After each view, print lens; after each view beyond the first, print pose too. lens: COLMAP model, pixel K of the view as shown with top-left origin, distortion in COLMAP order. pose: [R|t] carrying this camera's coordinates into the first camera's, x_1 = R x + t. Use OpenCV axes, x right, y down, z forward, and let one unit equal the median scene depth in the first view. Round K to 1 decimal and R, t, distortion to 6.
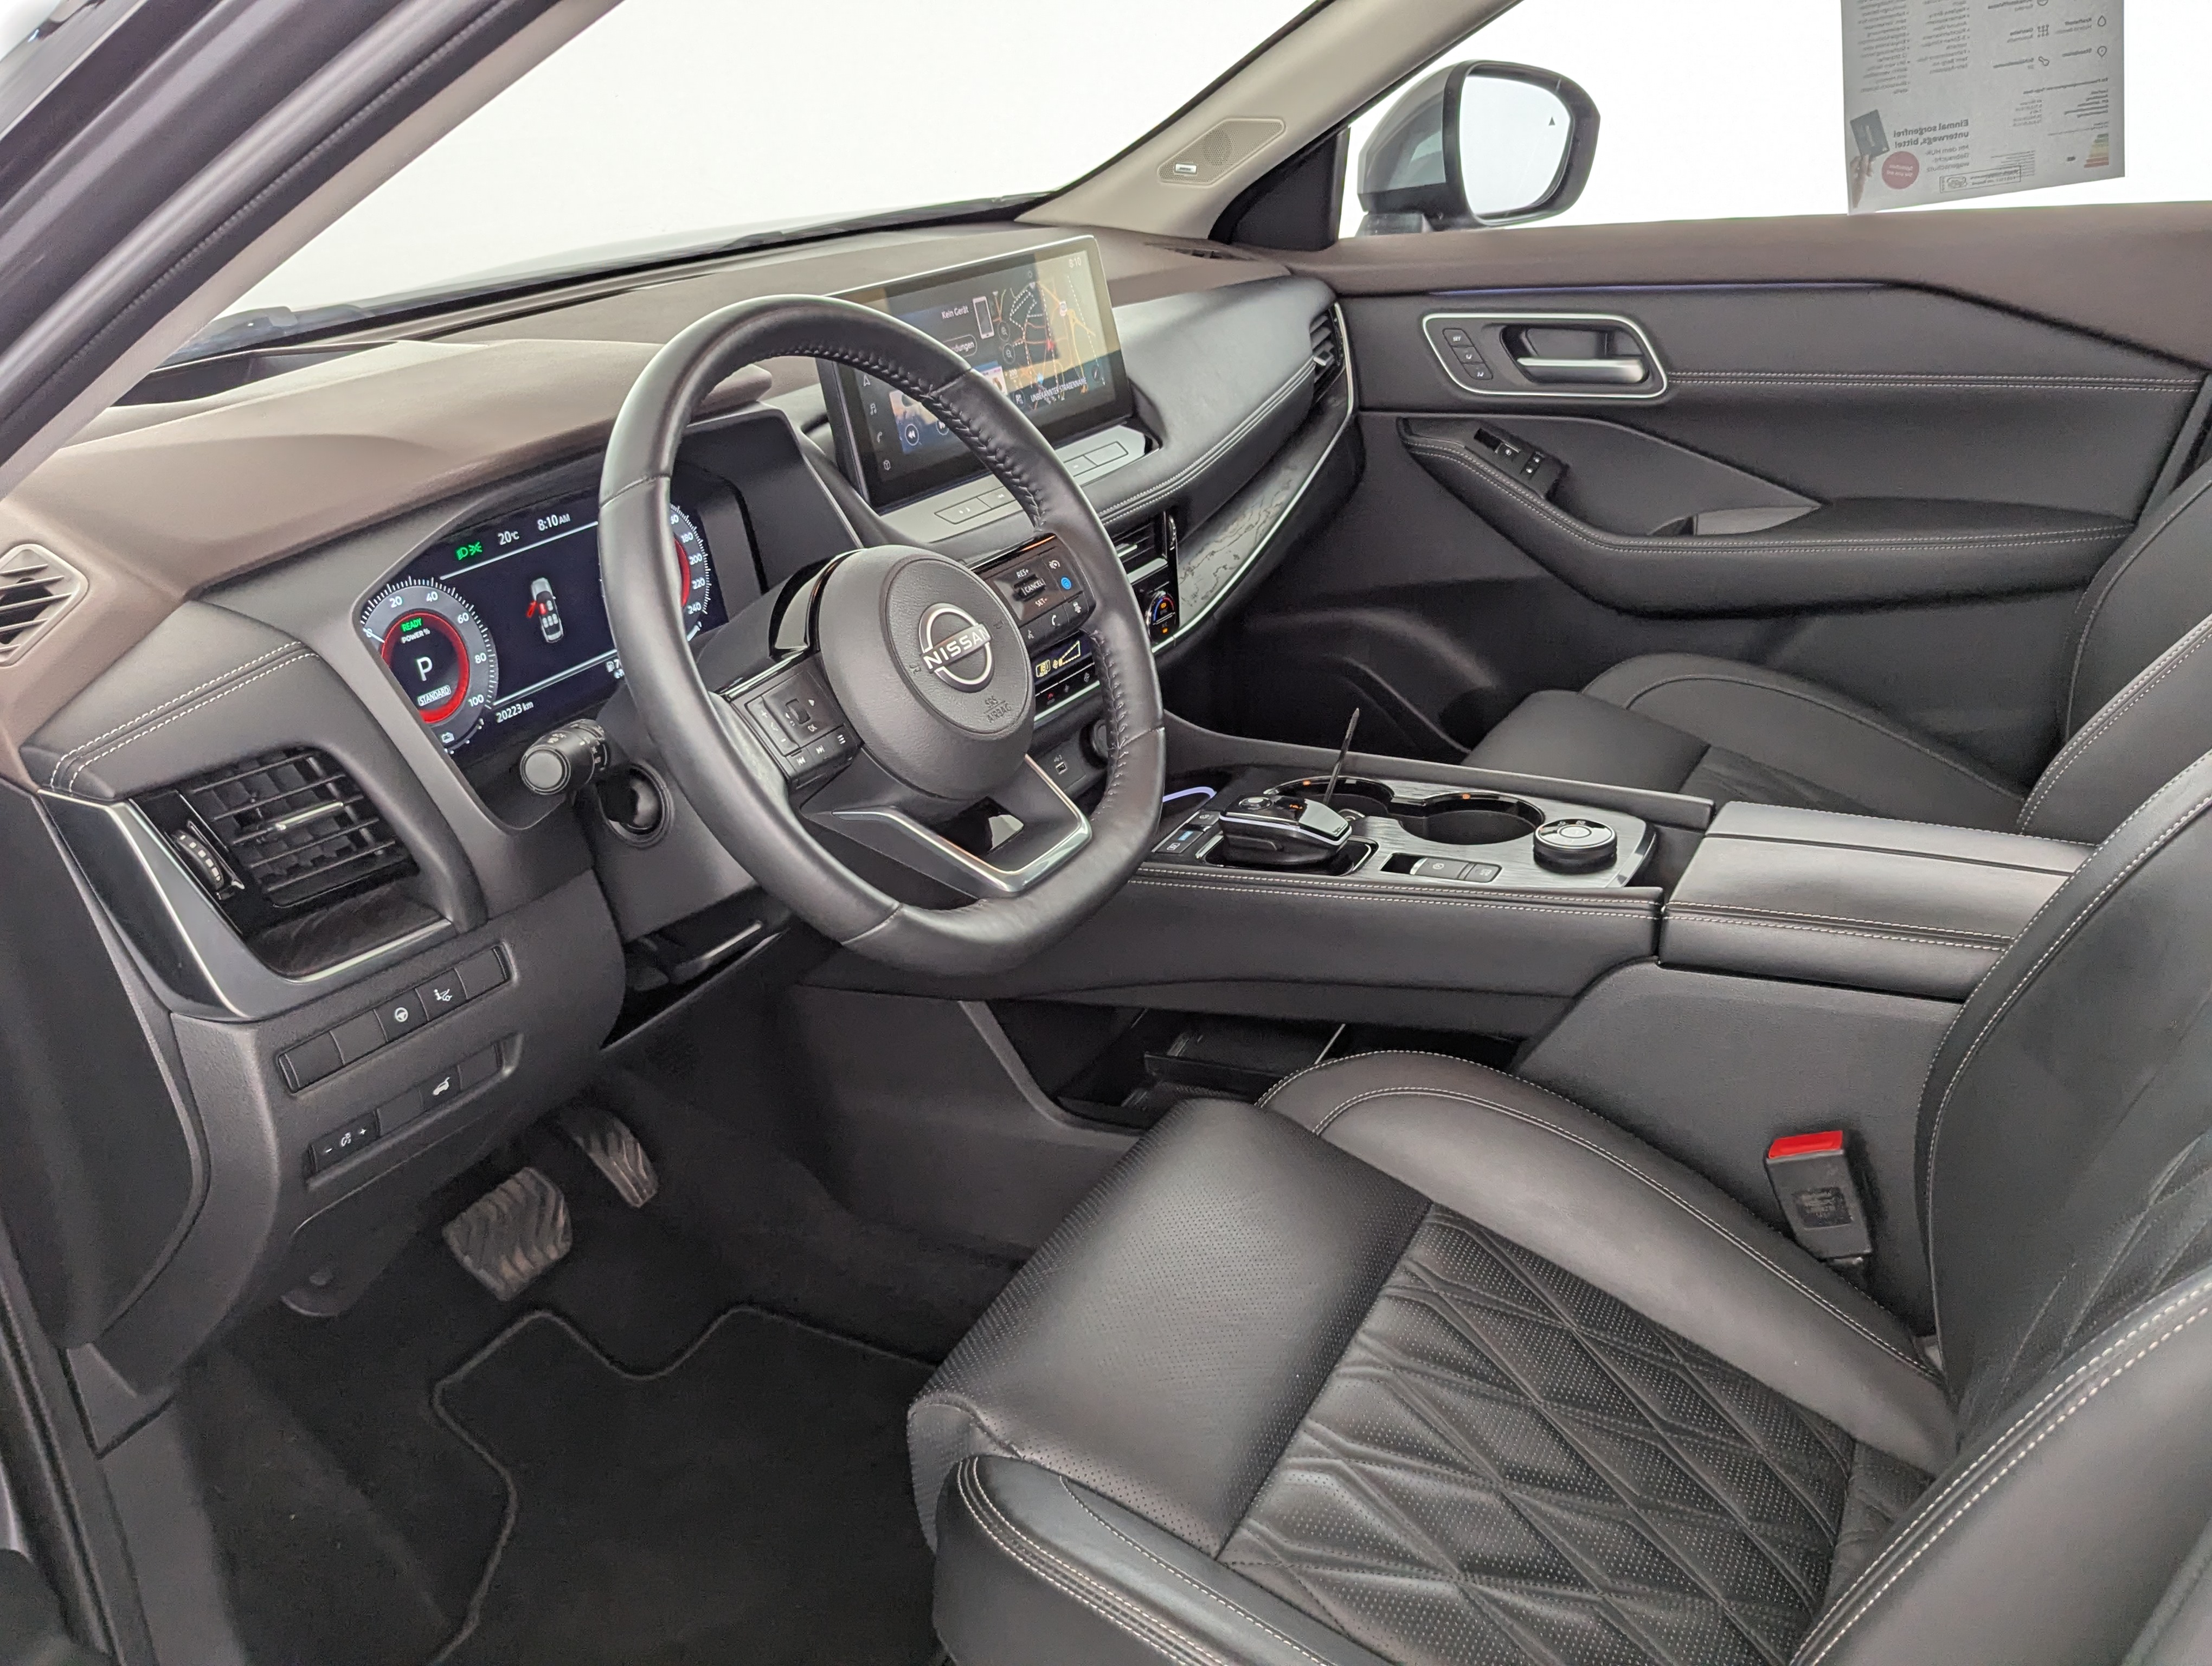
lens RADIAL K [[1991.0, 0, 1099.6], [0, 1991.0, 836.0], [0, 0, 1]] dist [0.057015, -0.057363]
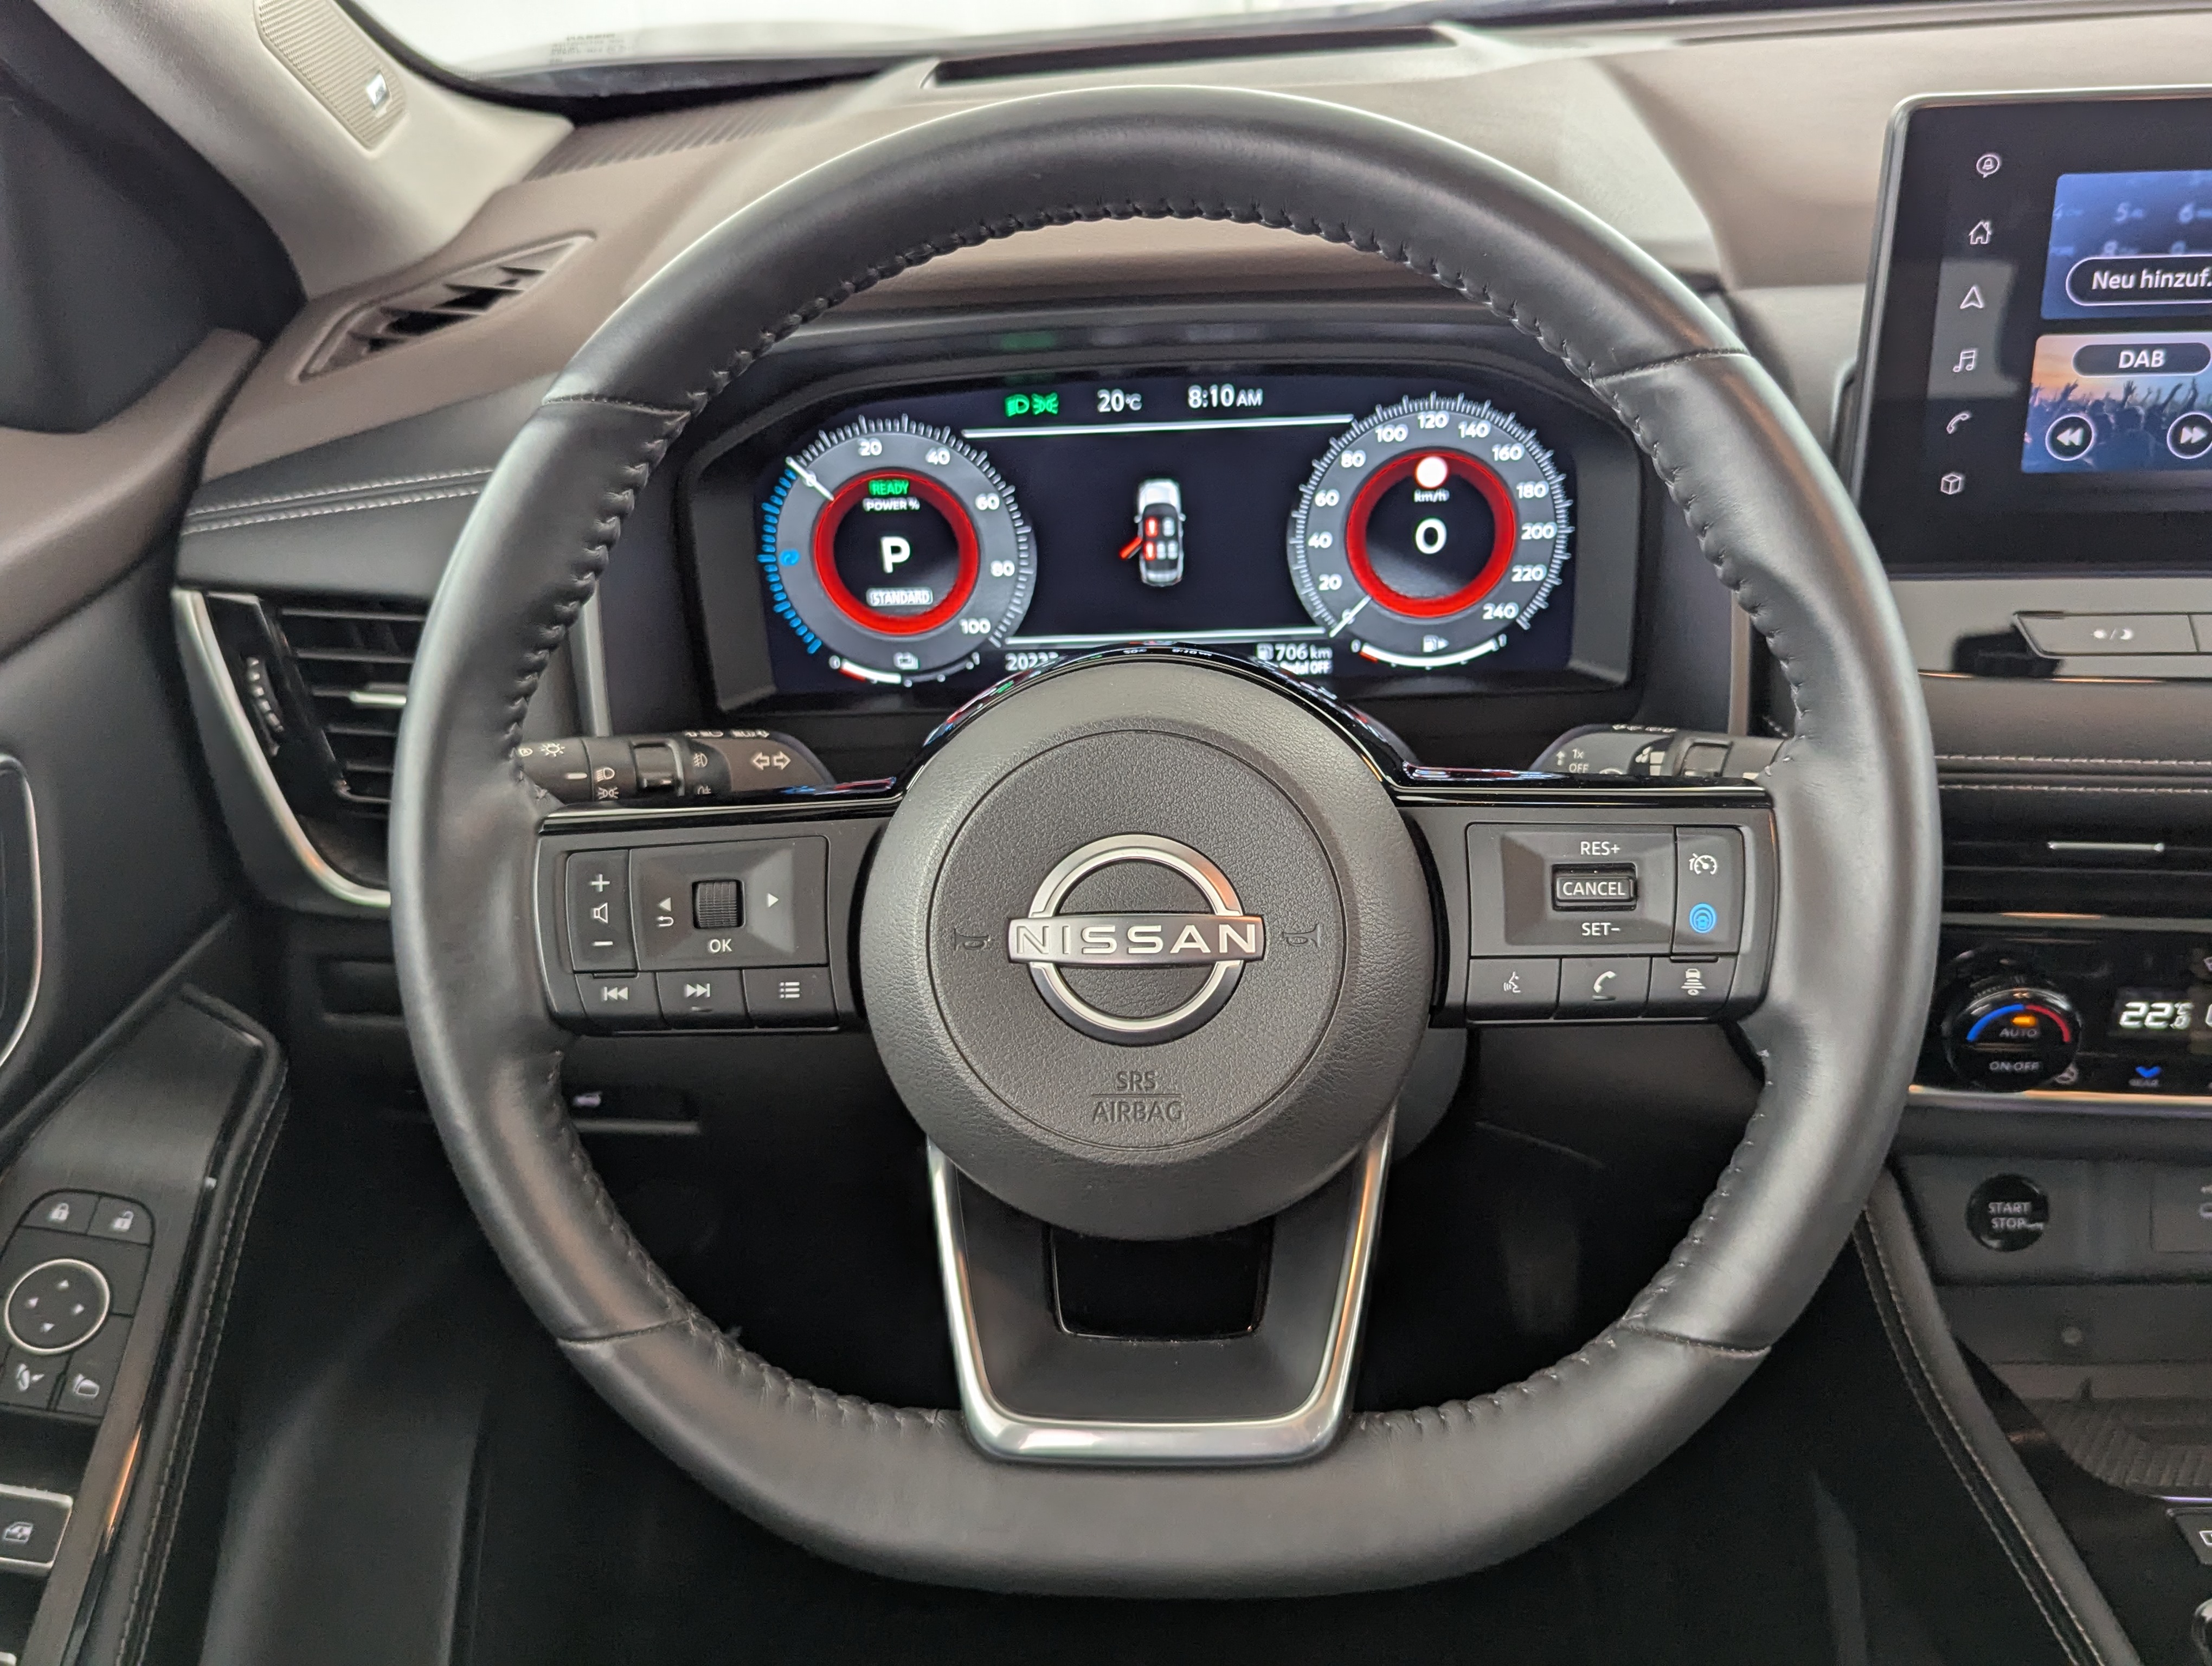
lens RADIAL K [[1991.0, 0, 1117.1], [0, 1991.0, 854.8], [0, 0, 1]] dist [0.057015, -0.057363]
pose [[0.437429, 0.478097, -0.761630, 0.242925], [-0.325401, 0.873717, 0.361569, -0.253043], [0.838314, 0.089675, 0.537763, 0.691002]]
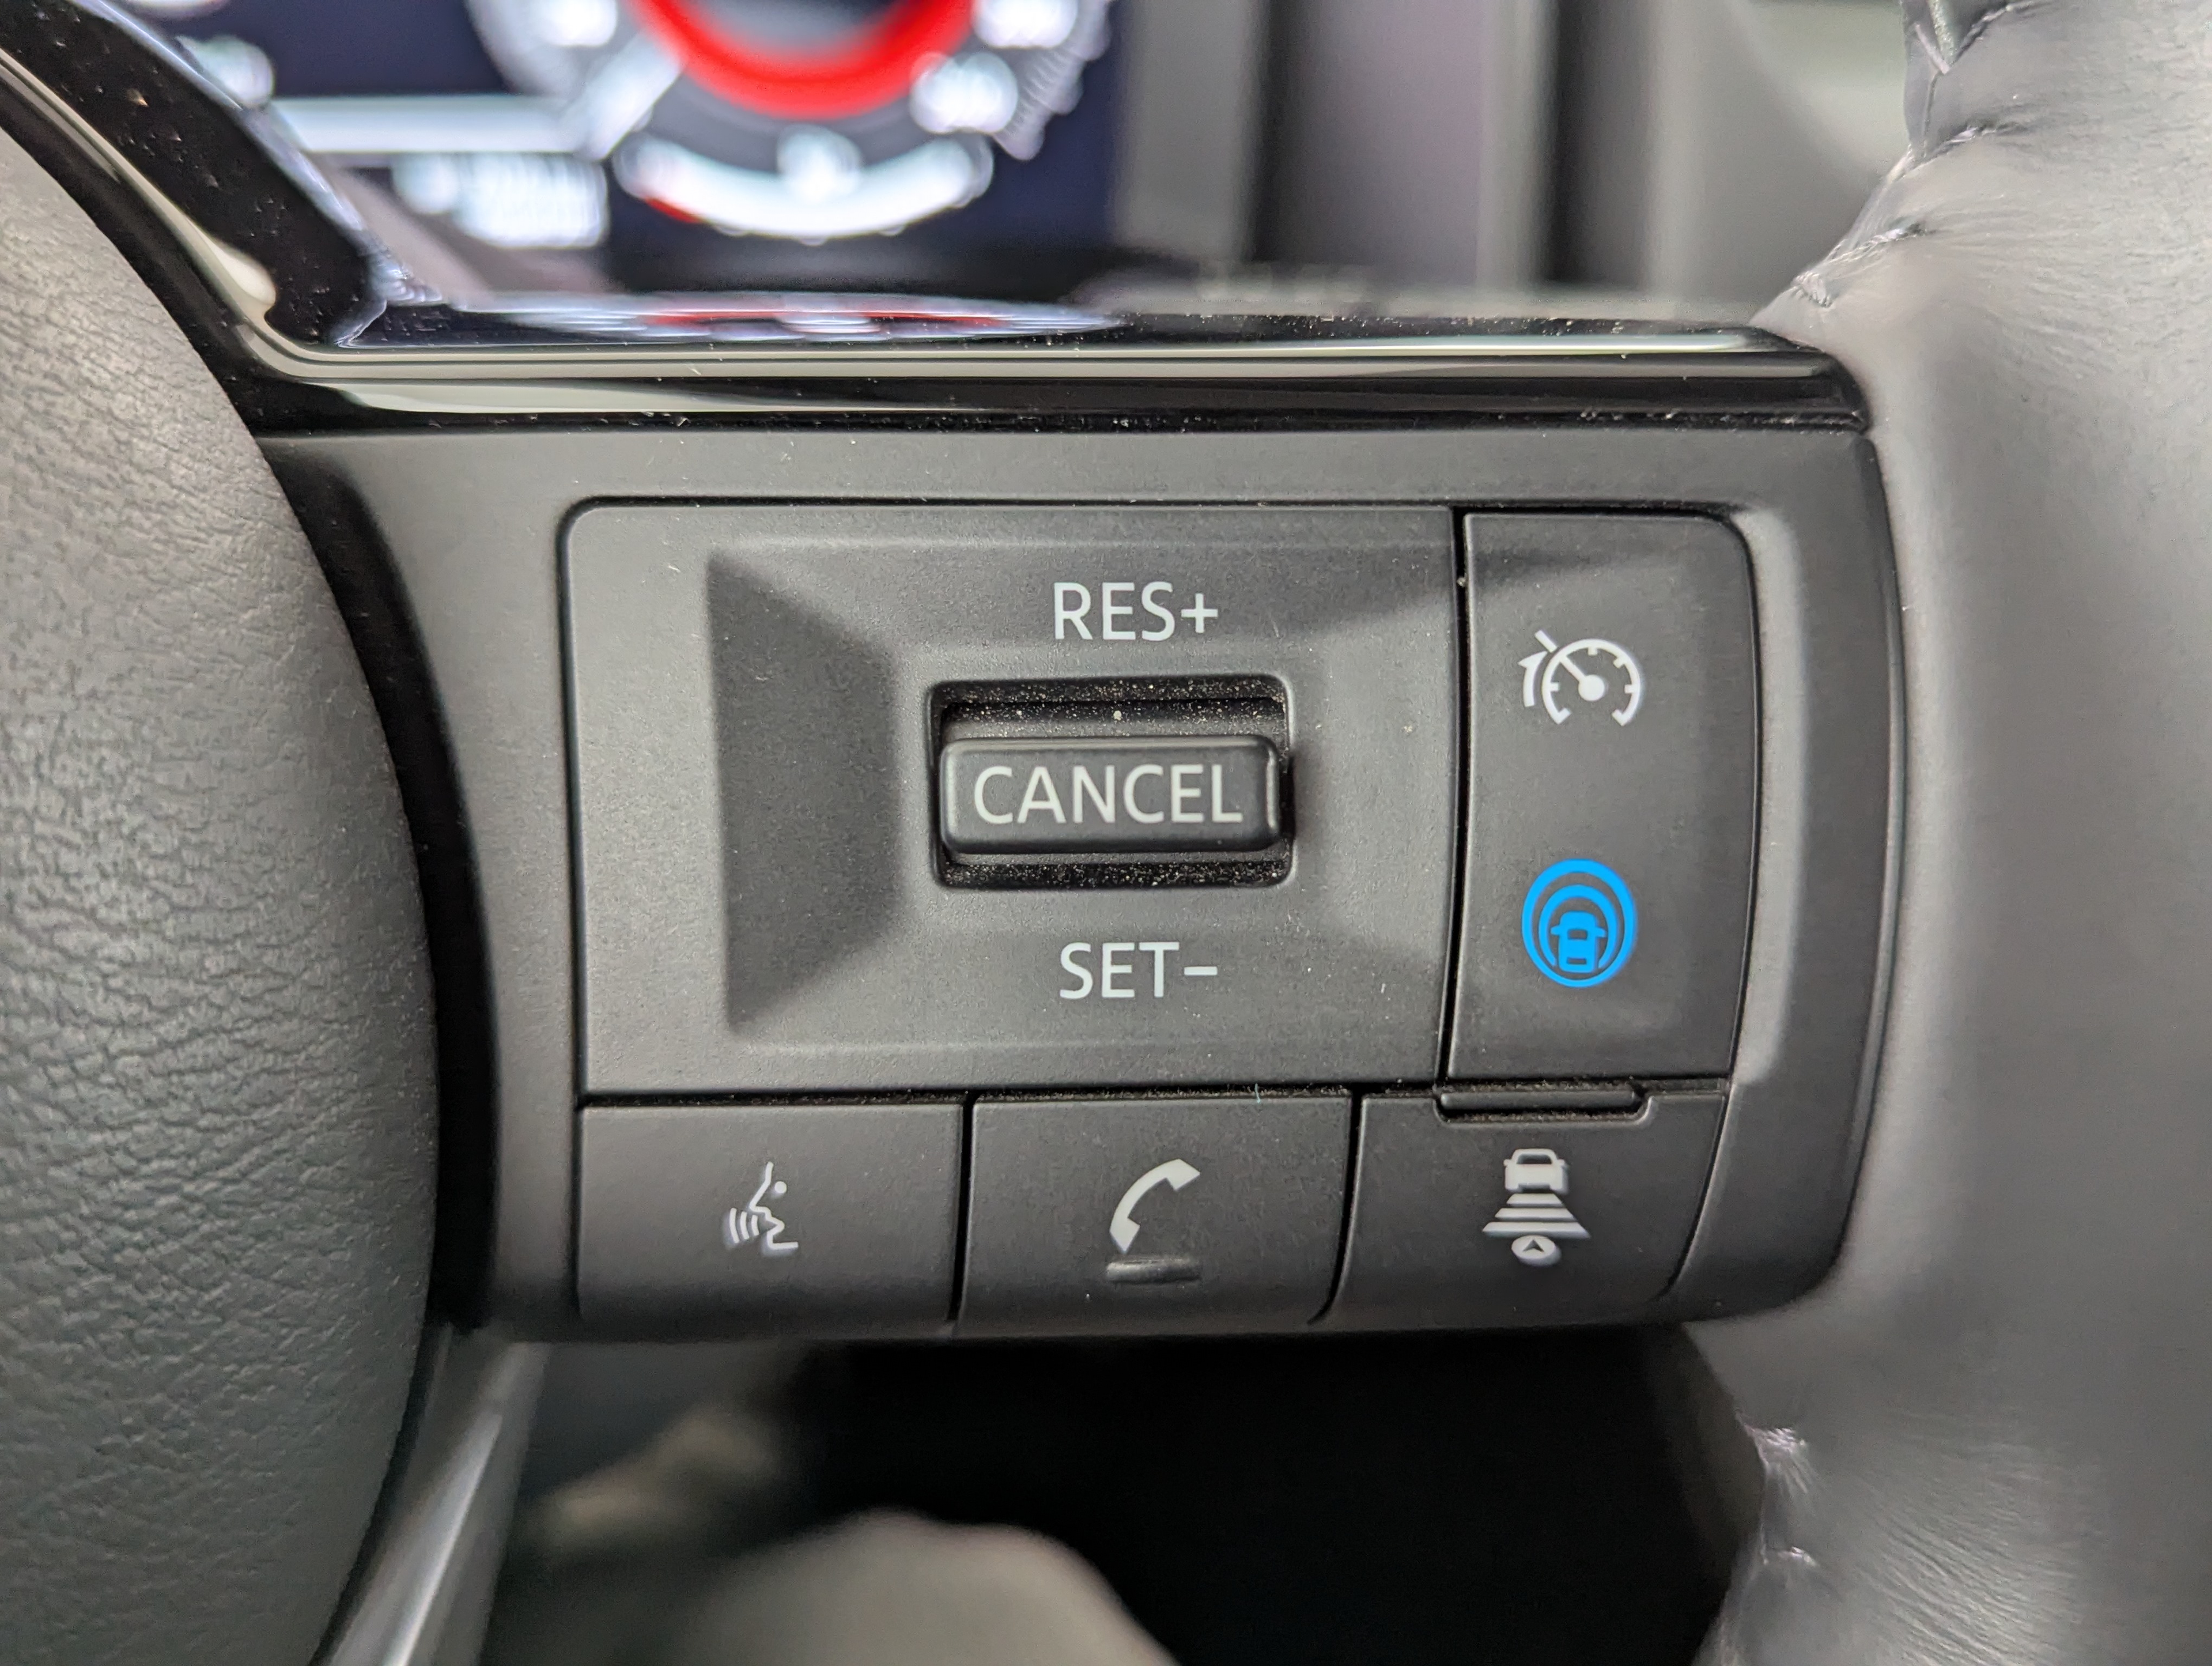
lens RADIAL K [[1991.0, 0, 1104.1], [0, 1991.0, 833.2], [0, 0, 1]] dist [0.057015, -0.057363]
pose [[0.575928, 0.539410, -0.614282, 0.028346], [-0.381330, 0.841920, 0.381782, -0.161491], [0.723114, 0.014366, 0.690579, 0.937388]]
